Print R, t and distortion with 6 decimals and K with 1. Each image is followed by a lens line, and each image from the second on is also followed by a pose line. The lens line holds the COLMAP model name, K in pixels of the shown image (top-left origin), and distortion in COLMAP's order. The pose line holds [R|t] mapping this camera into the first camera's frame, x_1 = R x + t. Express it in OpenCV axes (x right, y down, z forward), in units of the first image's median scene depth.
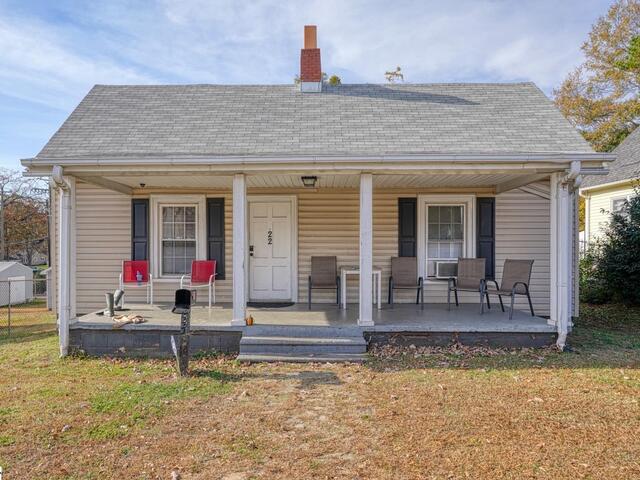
lens RADIAL K [[429.6, 0, 320.2], [0, 429.6, 245.7], [0, 0, 1]] dist [0.010252, -0.000187]
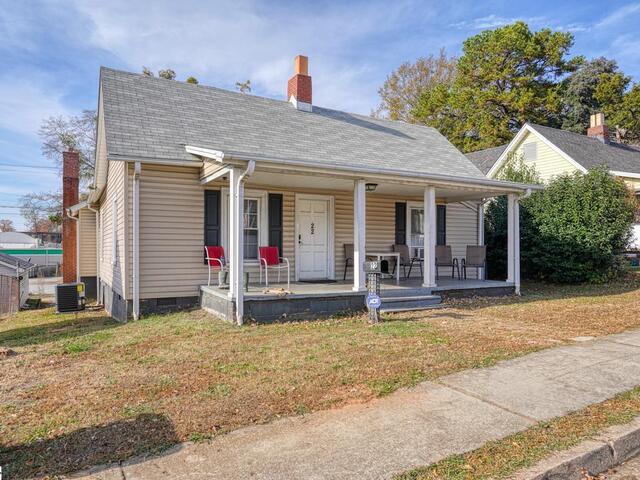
lens RADIAL K [[429.6, 0, 322.3], [0, 429.6, 236.7], [0, 0, 1]] dist [0.010252, -0.000187]
pose [[0.865574, 0.014889, 0.500559, -0.722259], [-0.003818, 0.999725, -0.023135, 0.033495], [-0.500766, 0.018114, 0.865393, -0.085386]]
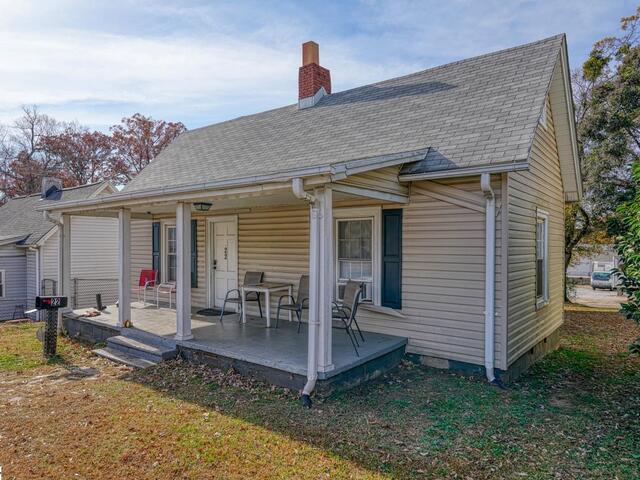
lens RADIAL K [[429.6, 0, 322.1], [0, 429.6, 243.8], [0, 0, 1]] dist [0.010252, -0.000187]
pose [[0.805348, 0.000862, -0.592802, 0.770438], [0.006789, 0.999920, 0.010677, -0.055055], [0.592763, -0.012624, 0.805278, 0.241579]]
